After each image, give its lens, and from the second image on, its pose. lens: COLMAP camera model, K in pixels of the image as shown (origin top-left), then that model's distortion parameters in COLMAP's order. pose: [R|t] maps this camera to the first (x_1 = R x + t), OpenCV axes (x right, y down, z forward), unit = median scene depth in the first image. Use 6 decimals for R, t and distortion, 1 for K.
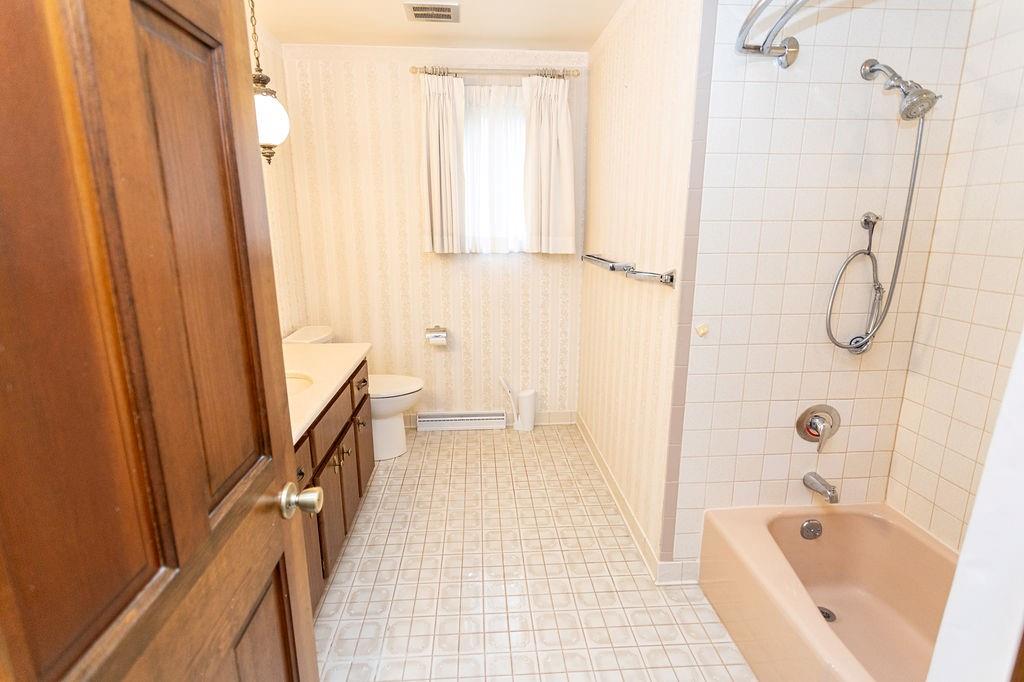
lens RADIAL K [[498.9, 0, 512.0], [0, 498.9, 341.0], [0, 0, 1]] dist [0.000771, -0.000306]
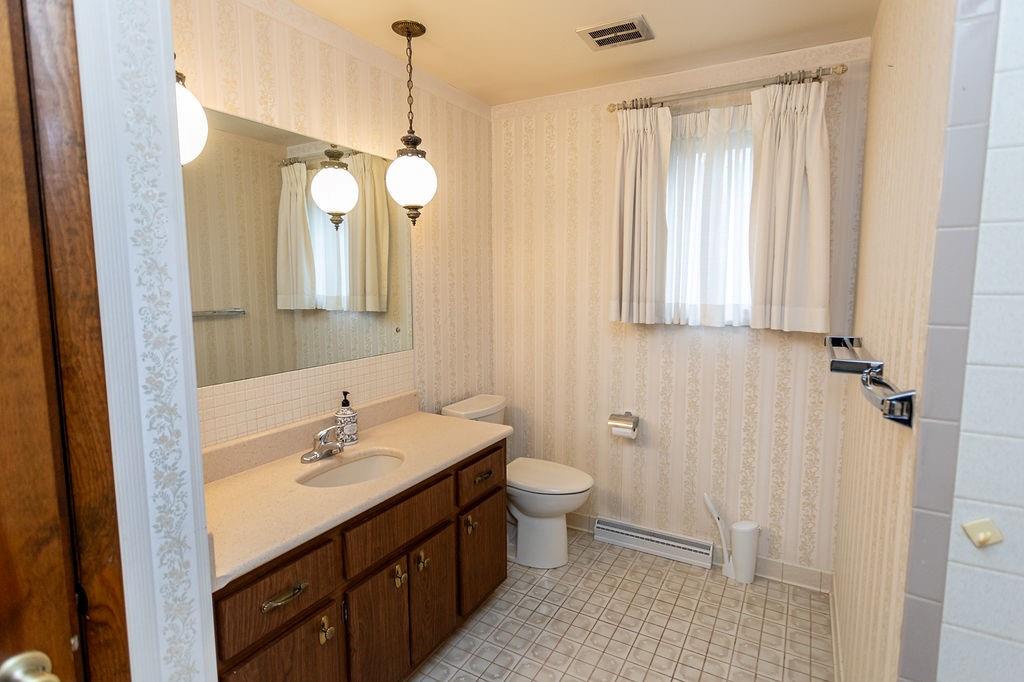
lens RADIAL K [[524.0, 0, 512.1], [0, 524.0, 340.6], [0, 0, 1]] dist [-0.001081, 0.000195]
pose [[0.834828, 0.064078, -0.546768, 0.155318], [-0.127785, 0.988631, -0.079246, -0.057088], [0.535474, 0.136025, 0.833525, 0.204442]]
